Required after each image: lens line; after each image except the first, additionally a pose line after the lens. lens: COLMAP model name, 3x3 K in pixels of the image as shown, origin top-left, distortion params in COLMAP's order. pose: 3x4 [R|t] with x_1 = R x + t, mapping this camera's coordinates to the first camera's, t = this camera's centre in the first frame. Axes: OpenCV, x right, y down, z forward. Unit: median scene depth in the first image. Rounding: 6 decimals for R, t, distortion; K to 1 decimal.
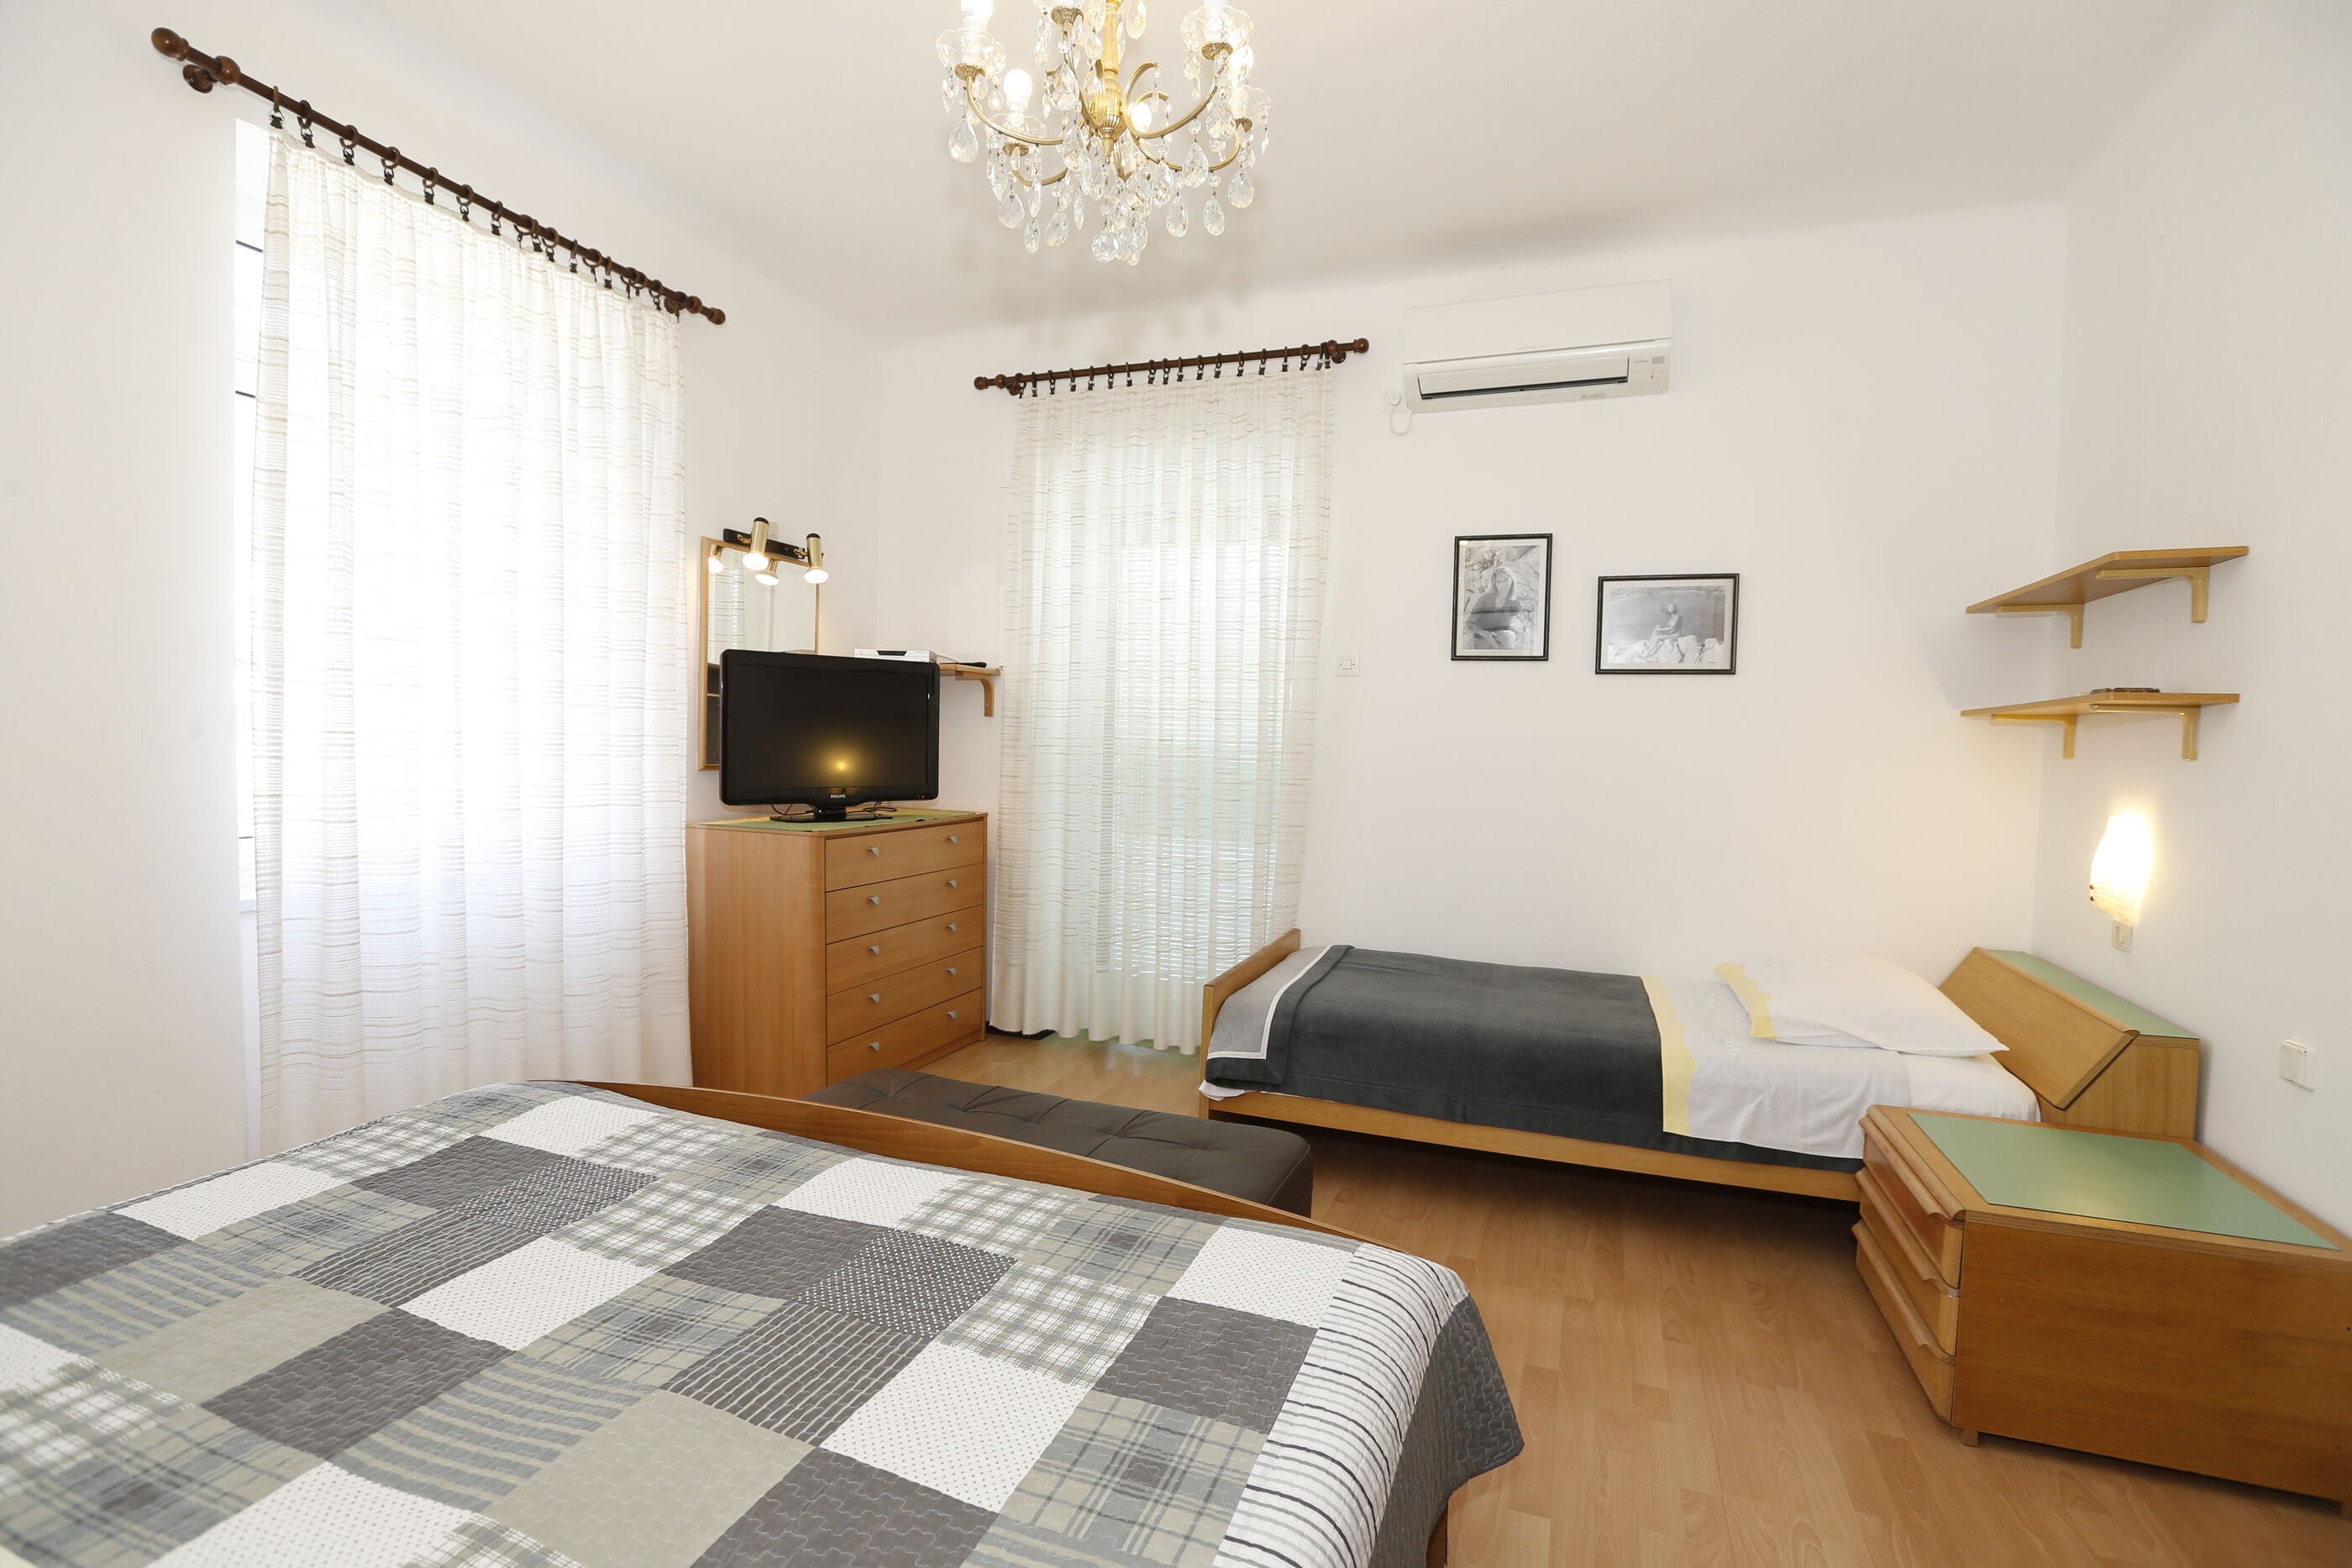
lens RADIAL K [[1105.4, 0, 1154.3], [0, 1105.4, 755.2], [0, 0, 1]] dist [-0.009771, 0.000202]
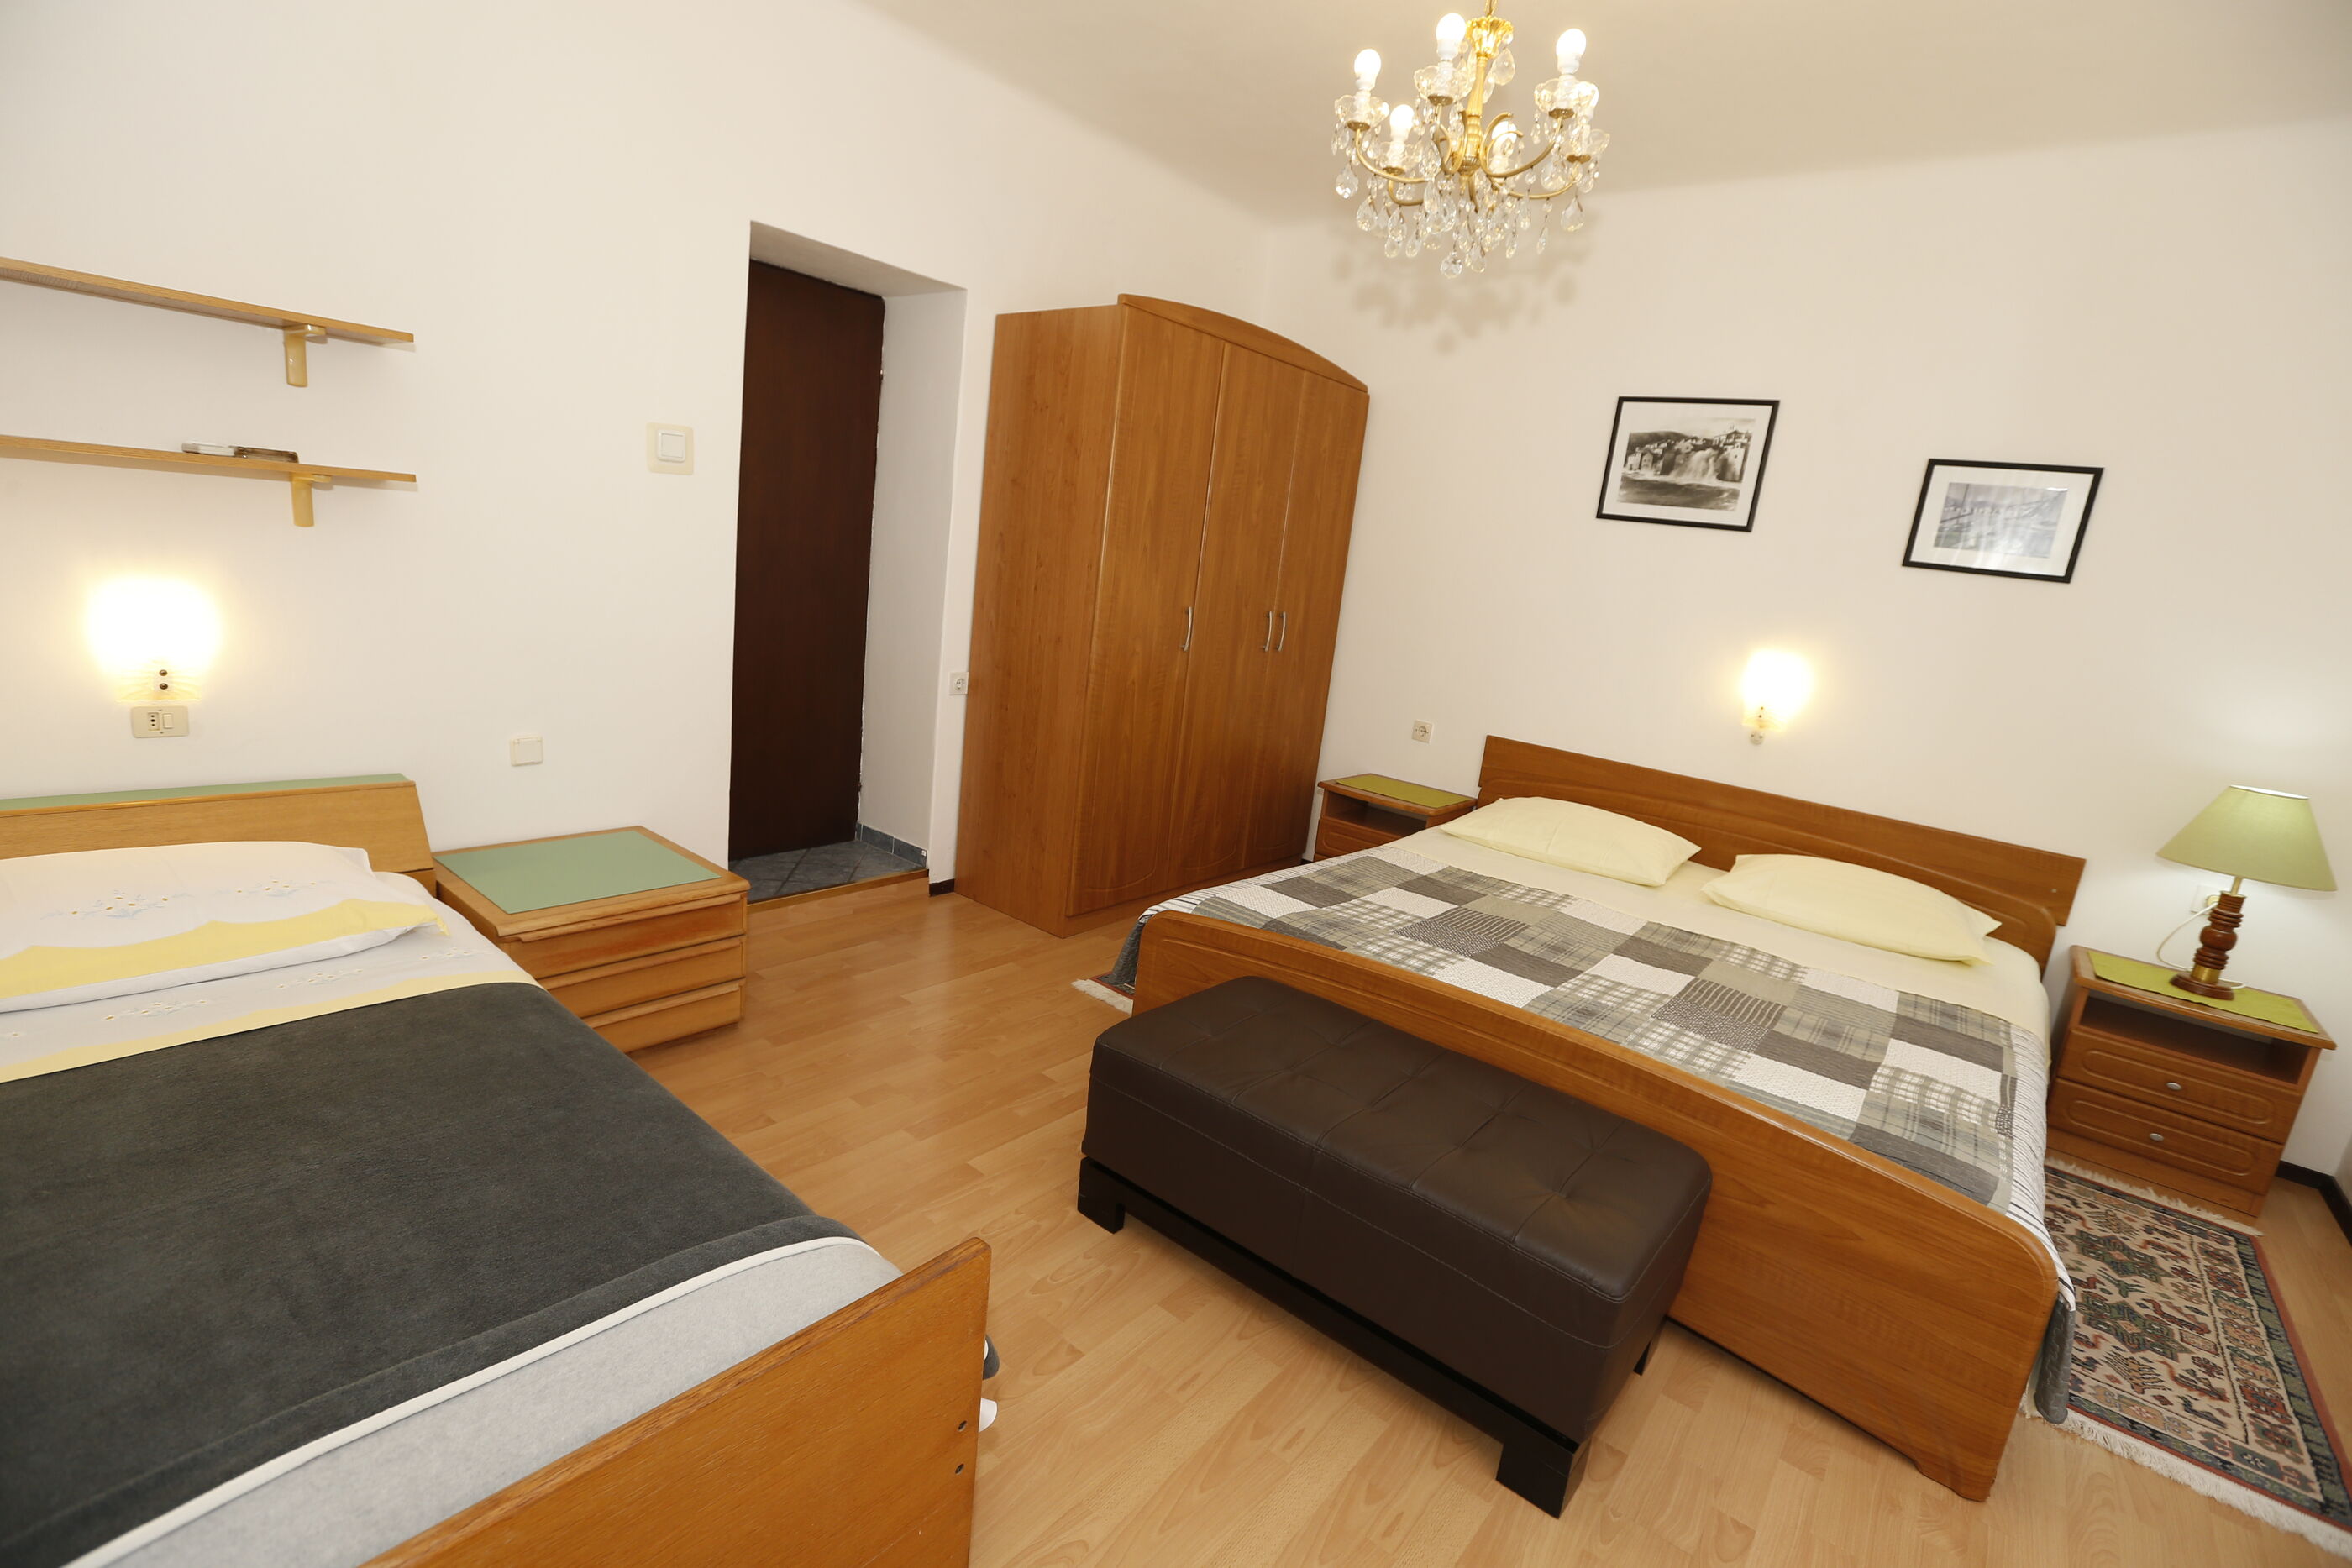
lens RADIAL K [[1072.3, 0, 1176.0], [0, 1072.3, 784.0], [0, 0, 1]] dist [-0.056070, 0.022628]
pose [[-0.945954, -0.188370, 0.263983, -0.183419], [-0.126791, 0.964039, 0.233566, -0.136945], [-0.298487, 0.187472, -0.935821, 2.409042]]
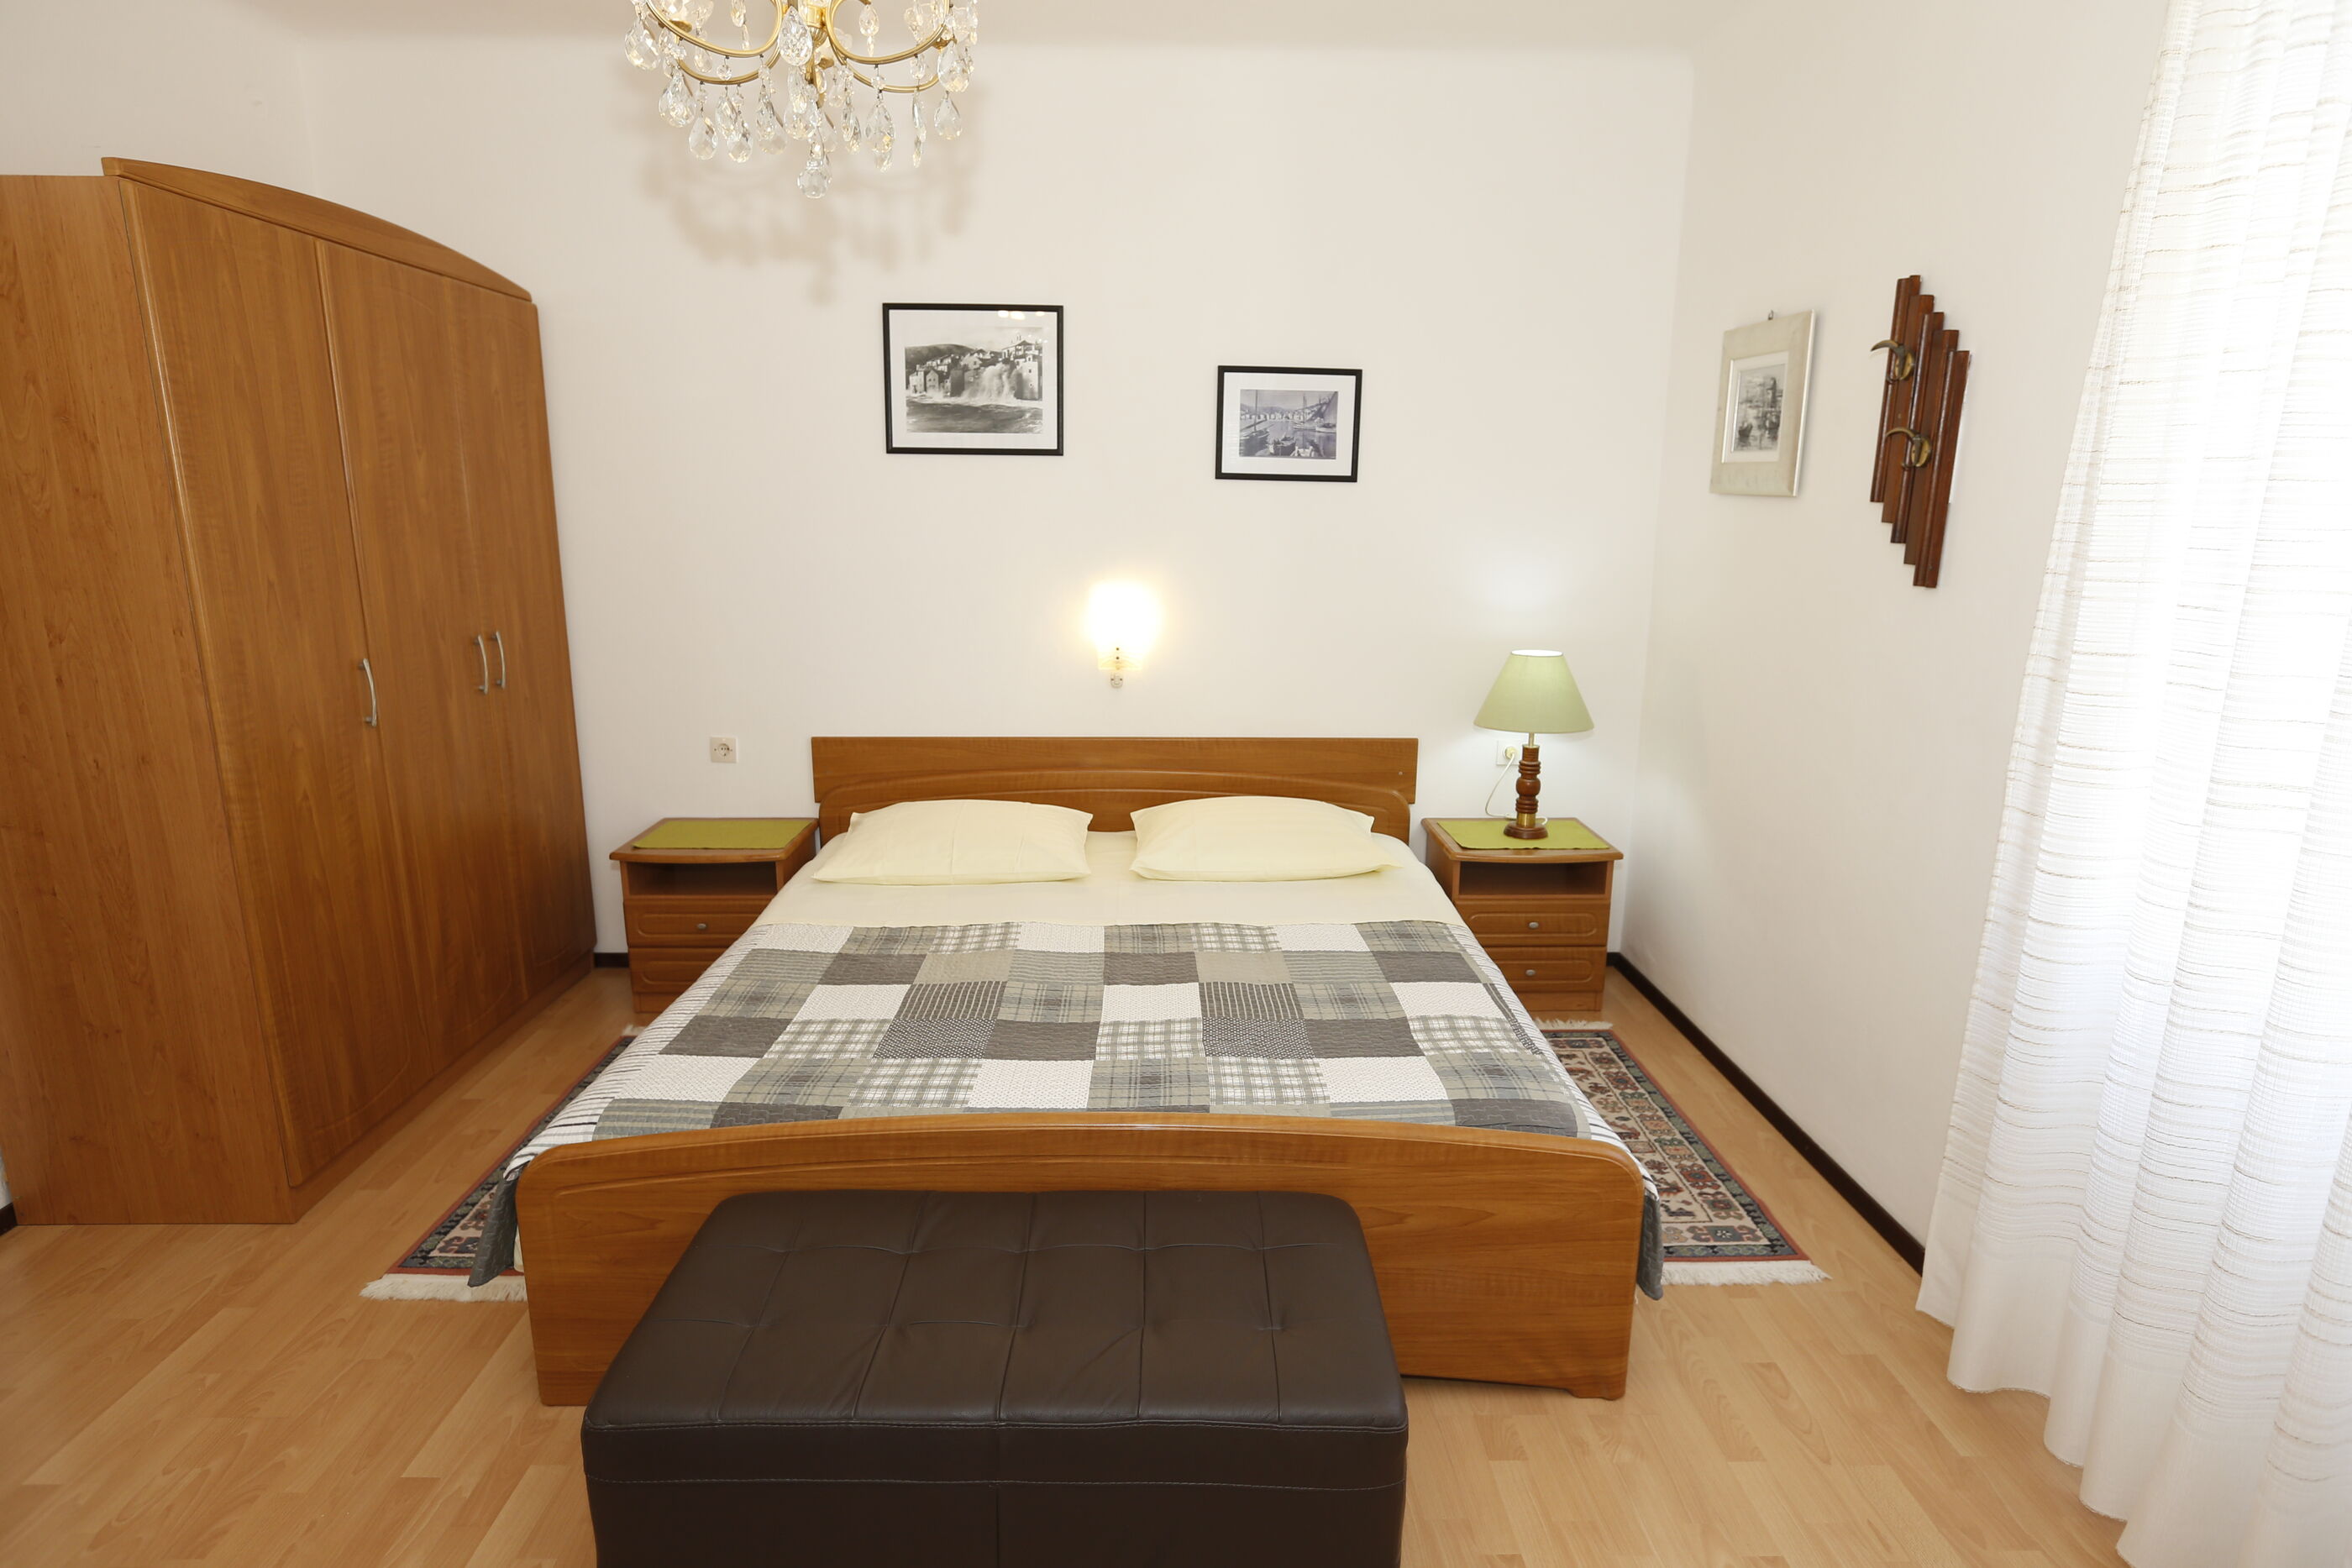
lens RADIAL K [[1281.1, 0, 1176.0], [0, 1281.1, 784.0], [0, 0, 1]] dist [-0.069194, 0.053983]
pose [[-0.920582, 0.059569, -0.385980, 0.109867], [-0.032389, 0.973250, 0.227453, -0.232535], [0.389204, 0.221890, -0.894027, 2.217124]]
